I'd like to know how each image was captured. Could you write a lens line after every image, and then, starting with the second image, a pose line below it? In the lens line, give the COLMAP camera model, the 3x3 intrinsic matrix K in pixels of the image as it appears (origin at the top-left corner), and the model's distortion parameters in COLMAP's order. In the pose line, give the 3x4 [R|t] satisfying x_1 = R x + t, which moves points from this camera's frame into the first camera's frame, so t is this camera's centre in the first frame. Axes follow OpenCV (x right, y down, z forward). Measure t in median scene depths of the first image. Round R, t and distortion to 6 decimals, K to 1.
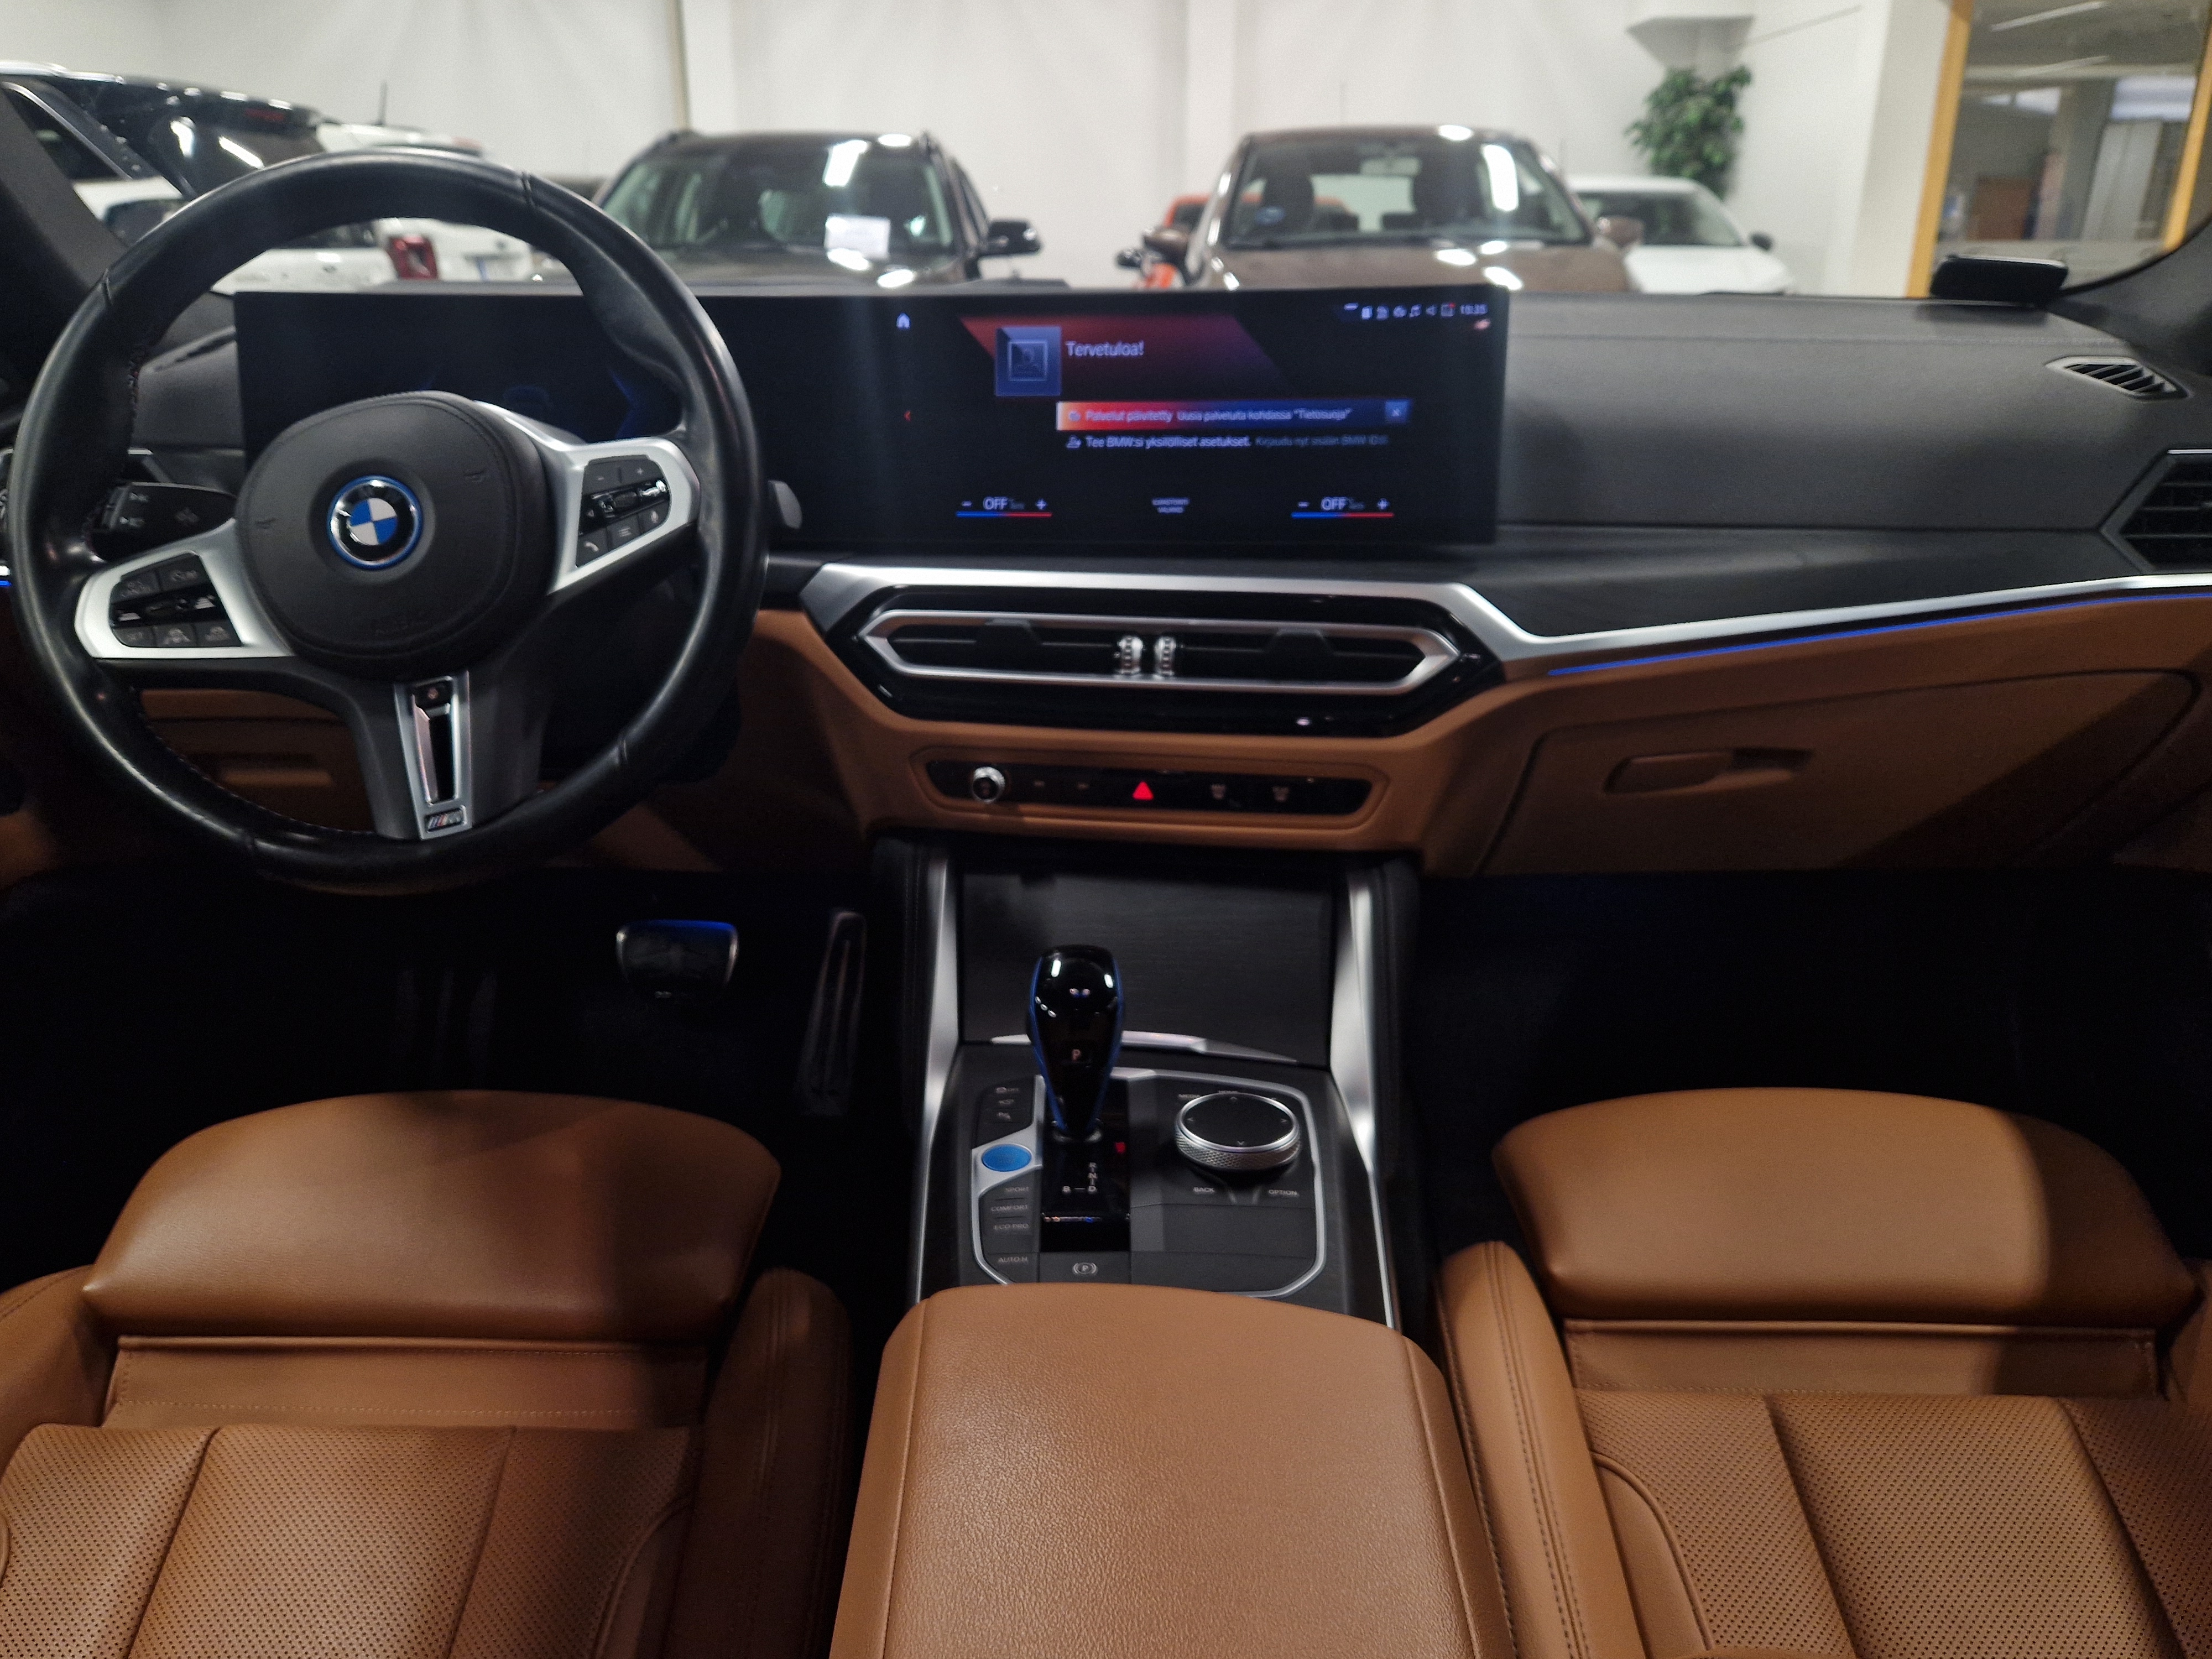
lens RADIAL K [[1677.7, 0, 1106.0], [0, 1677.7, 829.5], [0, 0, 1]] dist [0.017727, -0.005241]
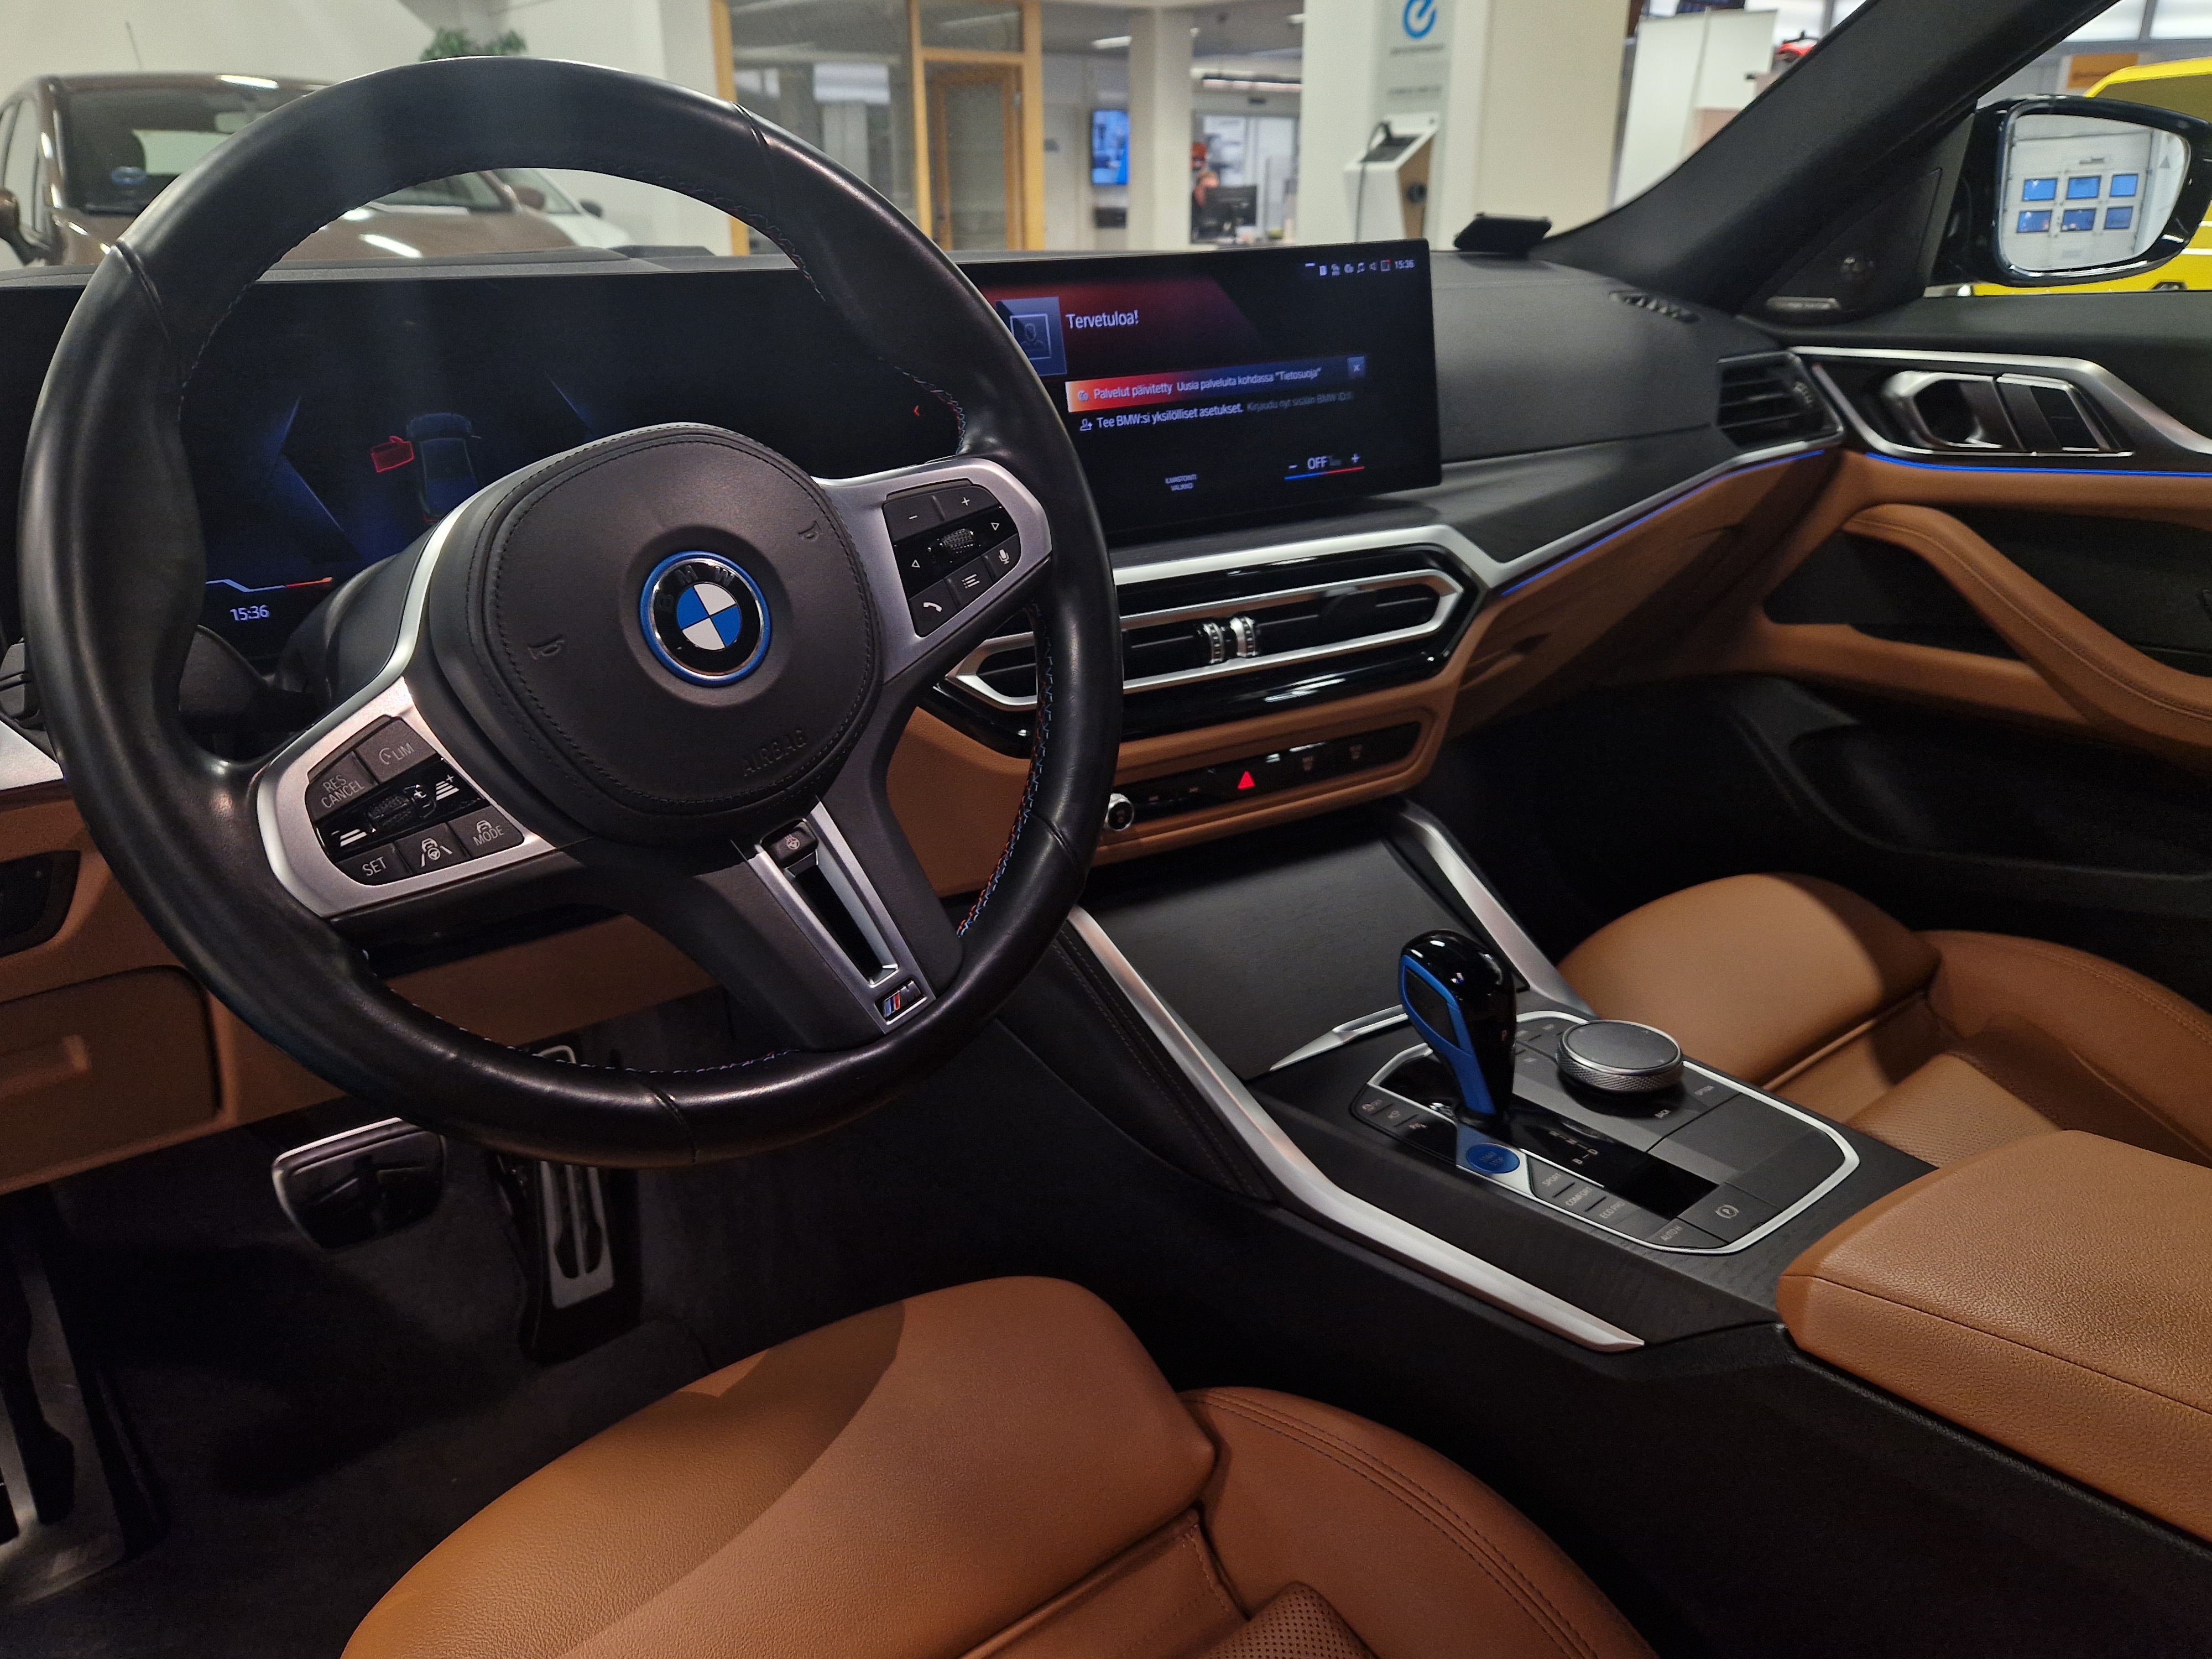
lens RADIAL K [[1615.2, 0, 1099.4], [0, 1615.2, 843.0], [0, 0, 1]] dist [0.016342, 0.005177]
pose [[0.765975, -0.240641, 0.596133, -0.600158], [0.218429, 0.969552, 0.110718, -0.108358], [-0.604625, 0.045406, 0.795215, 0.315321]]
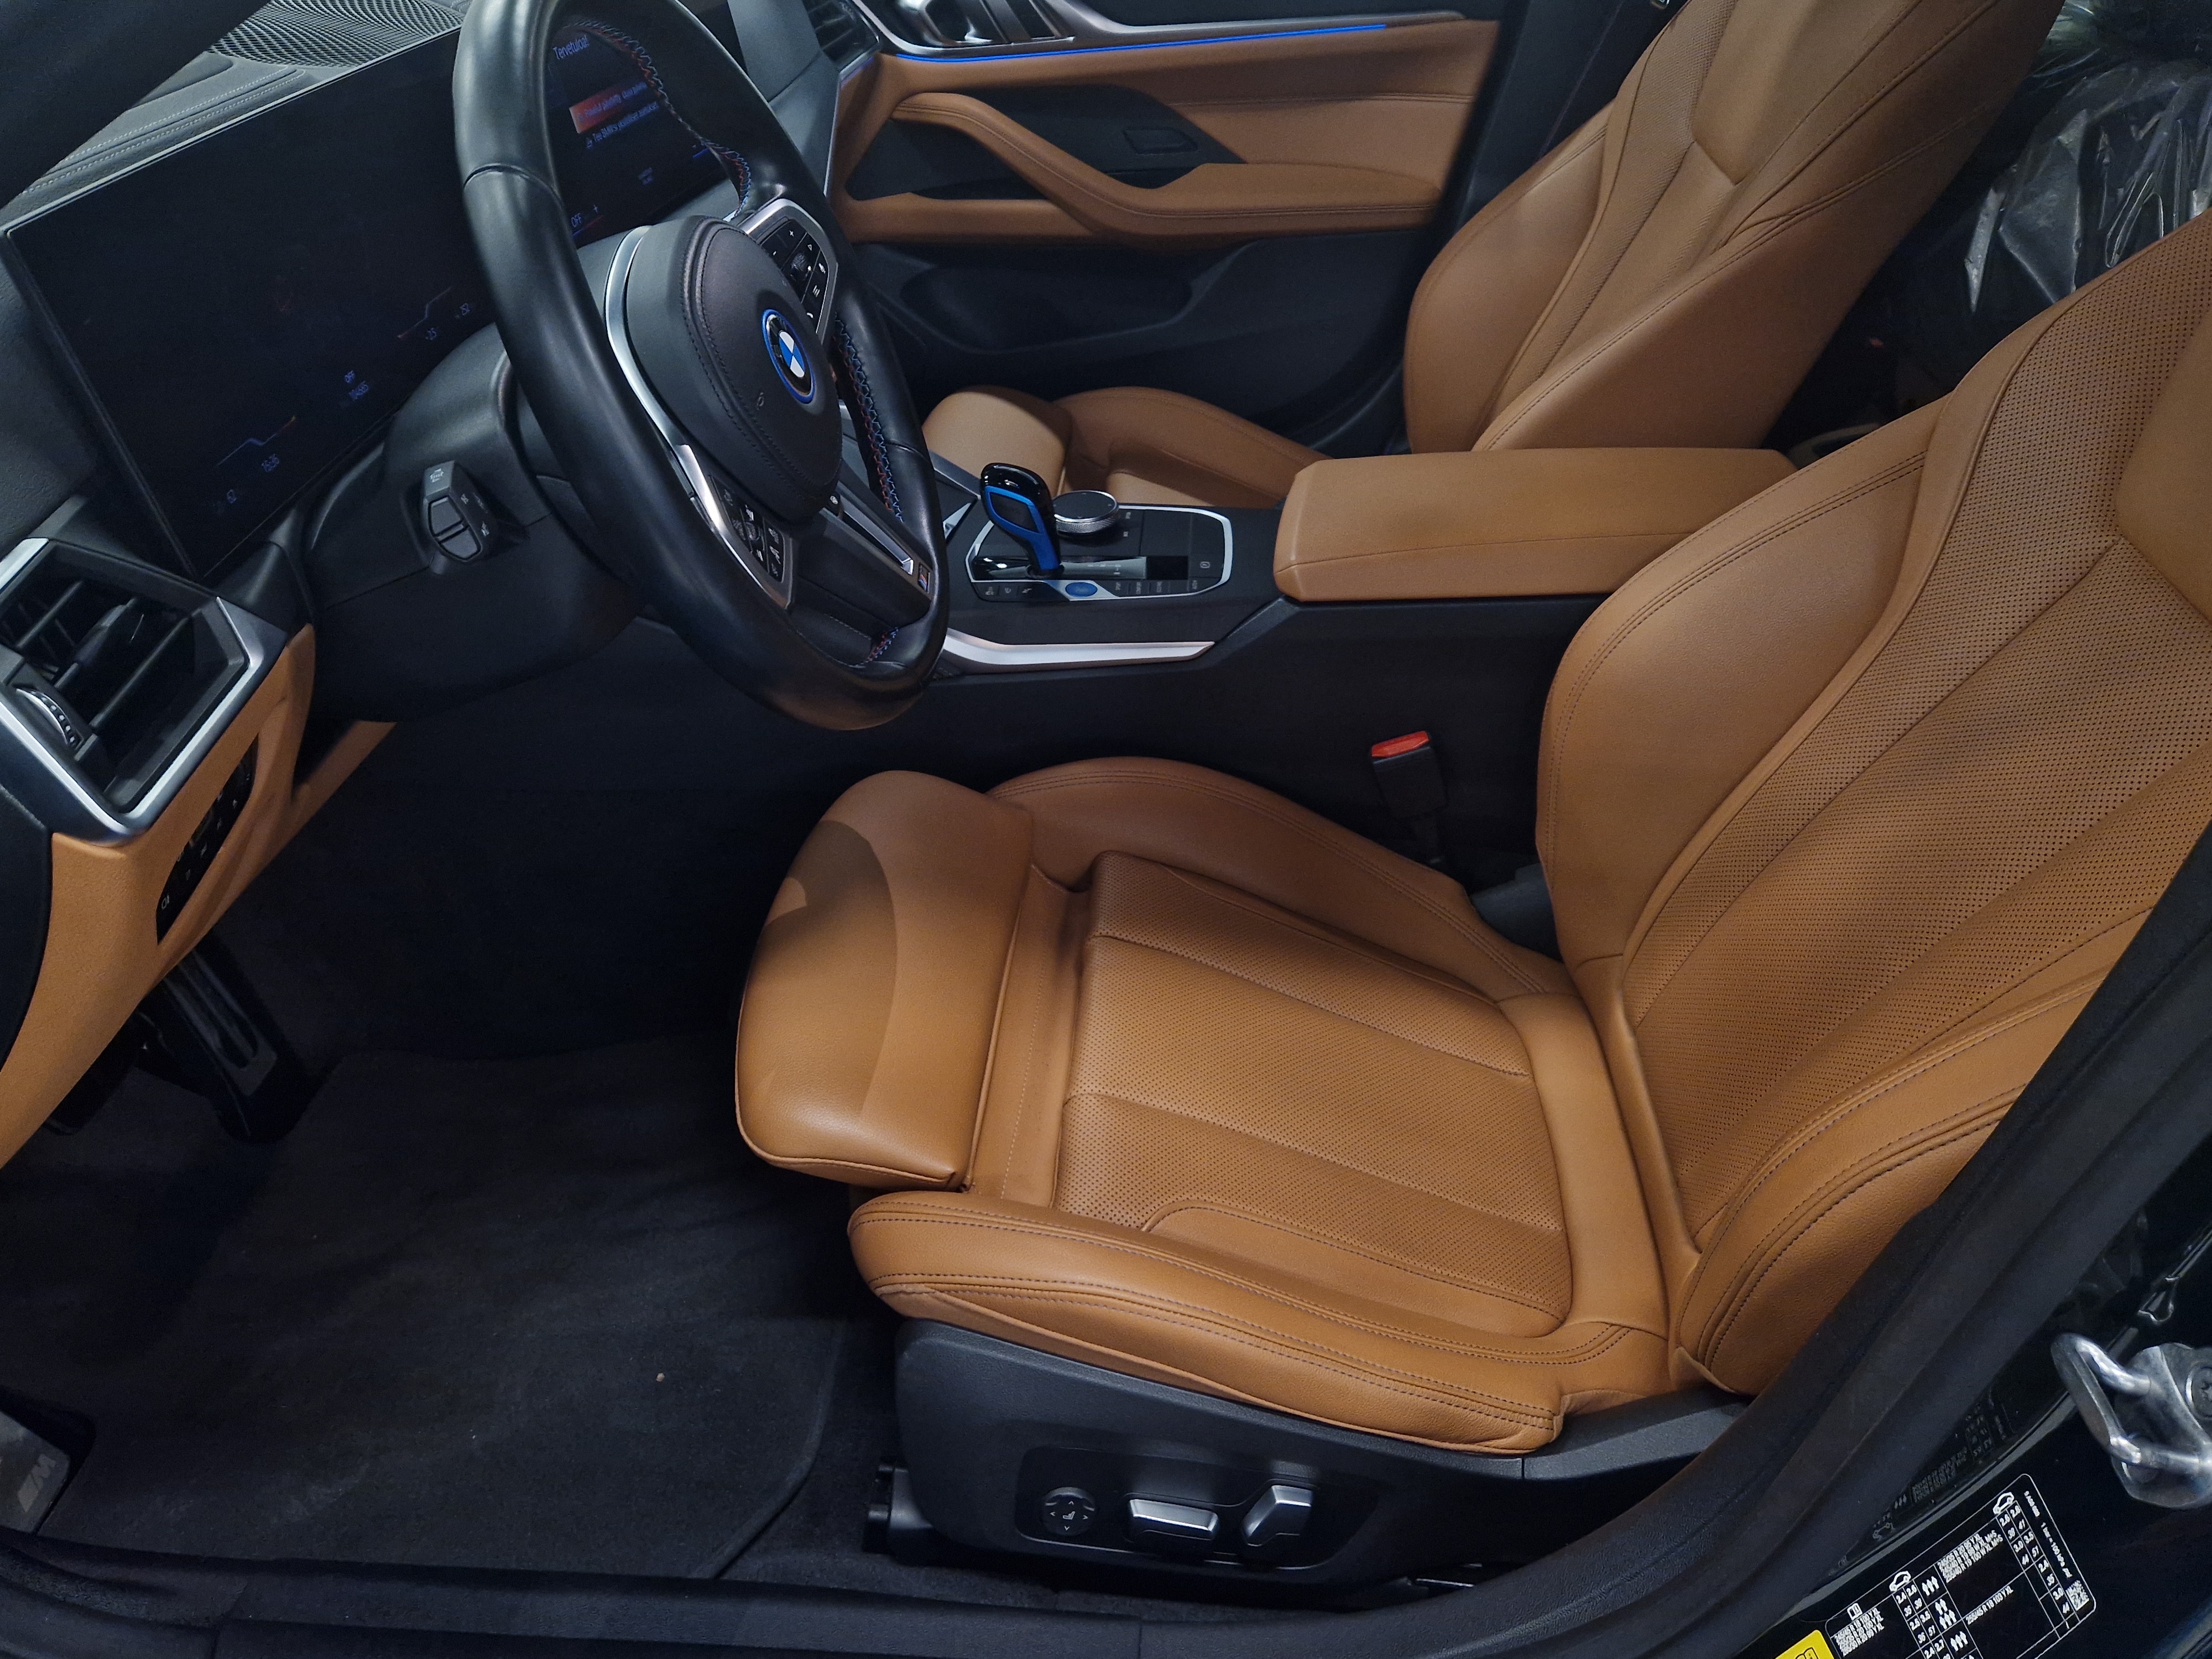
lens RADIAL K [[1677.7, 0, 1106.0], [0, 1677.7, 829.5], [0, 0, 1]] dist [0.017727, -0.005241]
pose [[0.050140, -0.571360, 0.819166, -1.174039], [0.325393, 0.784792, 0.527467, -0.354842], [-0.944249, 0.240104, 0.225266, 0.554734]]
